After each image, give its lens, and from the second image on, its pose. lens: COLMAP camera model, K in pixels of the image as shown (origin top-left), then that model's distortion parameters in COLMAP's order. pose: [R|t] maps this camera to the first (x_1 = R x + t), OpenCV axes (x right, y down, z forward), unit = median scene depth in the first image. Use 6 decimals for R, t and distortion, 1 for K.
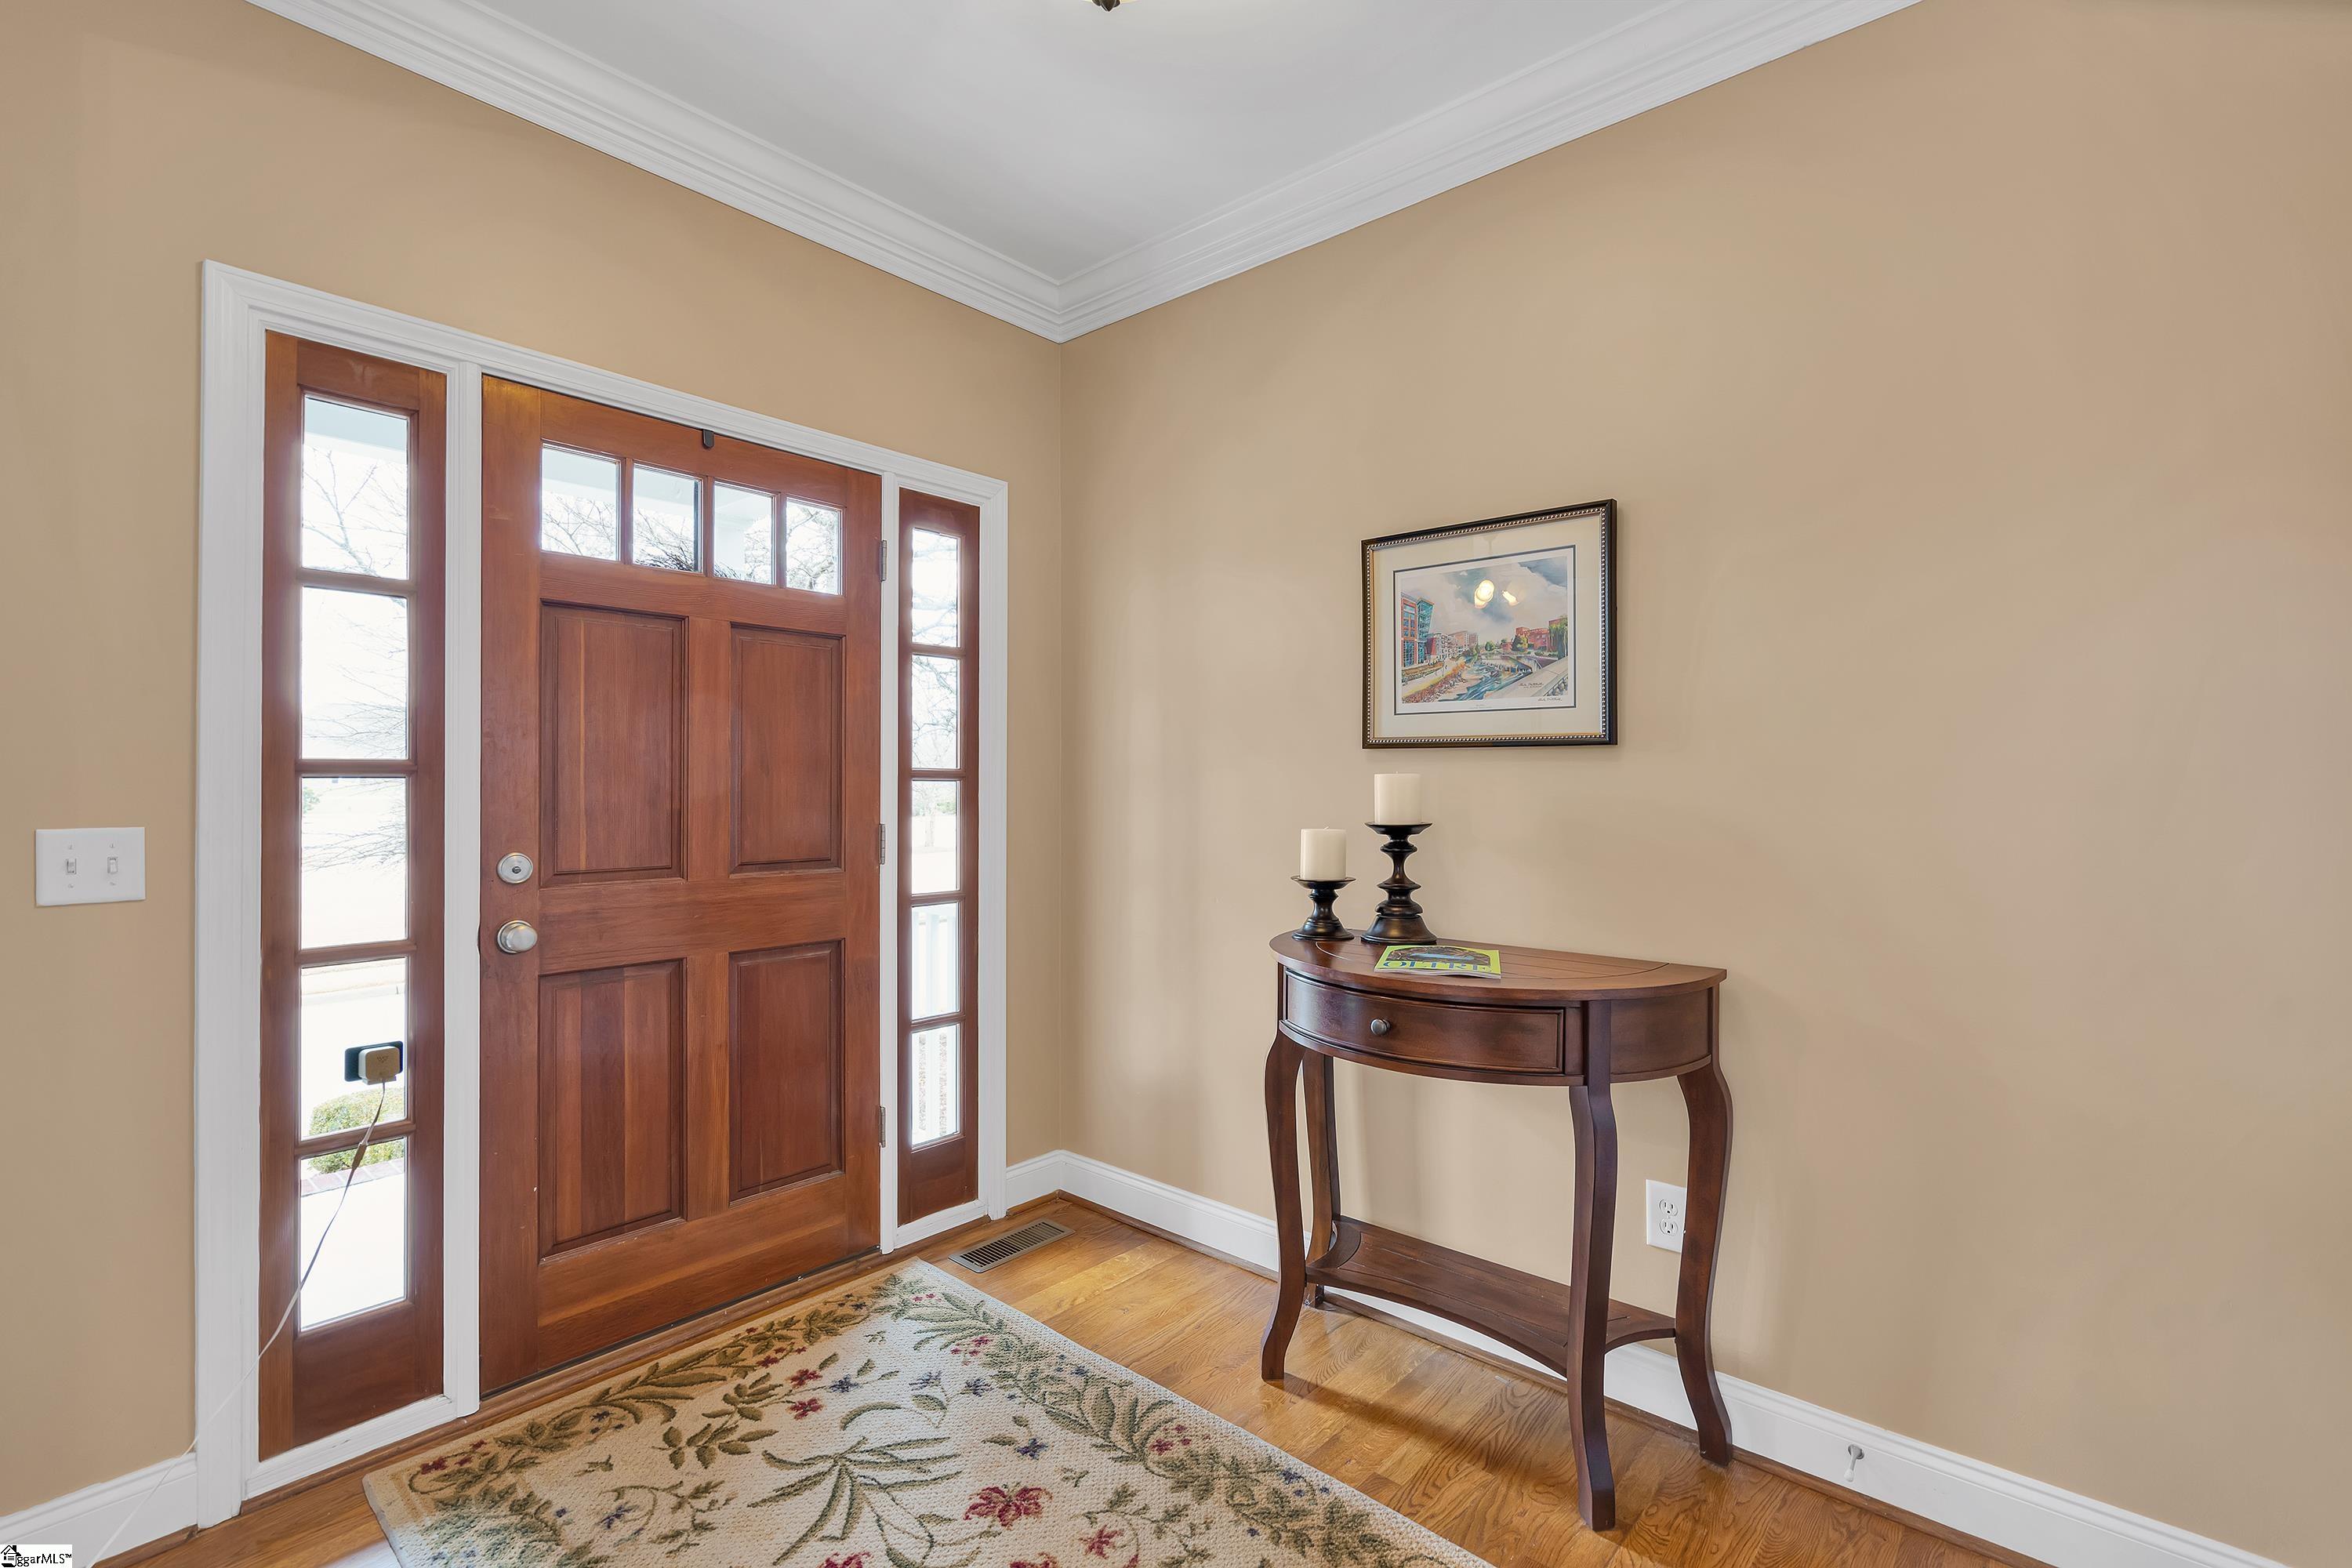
lens RADIAL K [[1066.0, 0, 1242.3], [0, 1066.0, 773.8], [0, 0, 1]] dist [-0.002025, -0.000082]
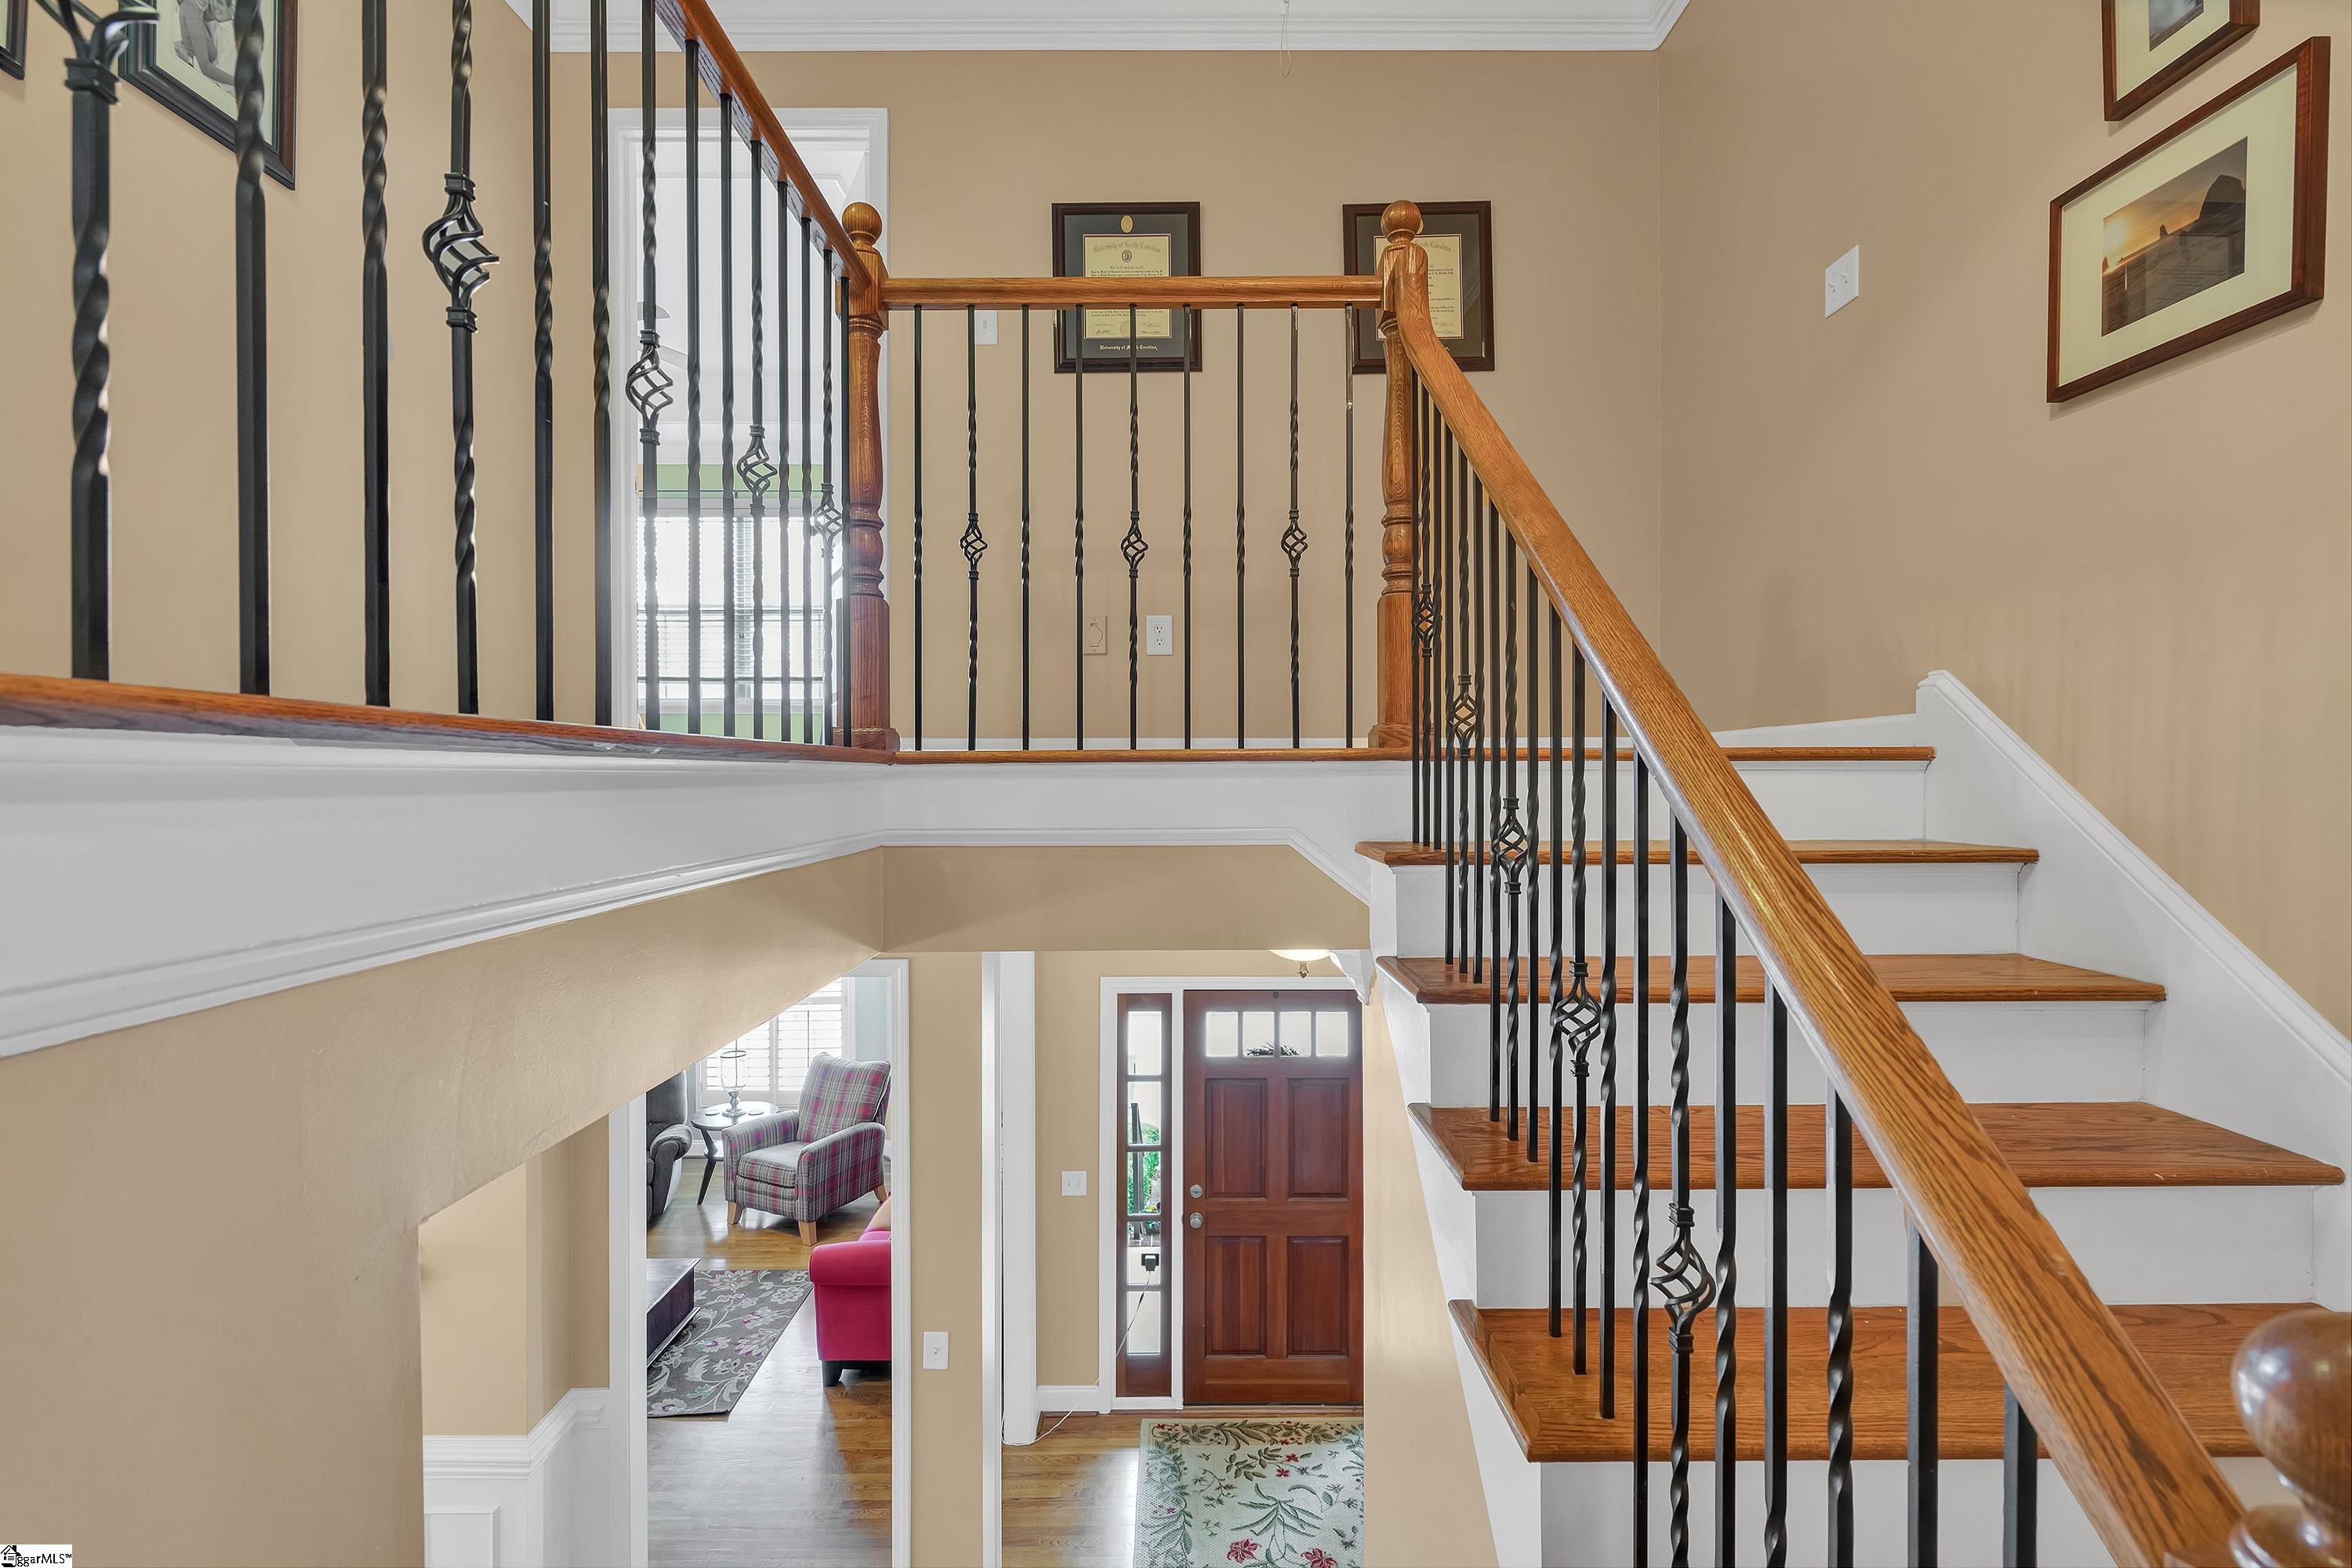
lens RADIAL K [[1117.4, 0, 1176.0], [0, 1117.4, 784.0], [0, 0, 1]] dist [-0.013977, 0.000240]
pose [[0.644748, 0.015809, -0.764232, 1.203464], [-0.002906, 0.999830, 0.018232, -0.884996], [0.764390, -0.009534, 0.644684, -0.644610]]
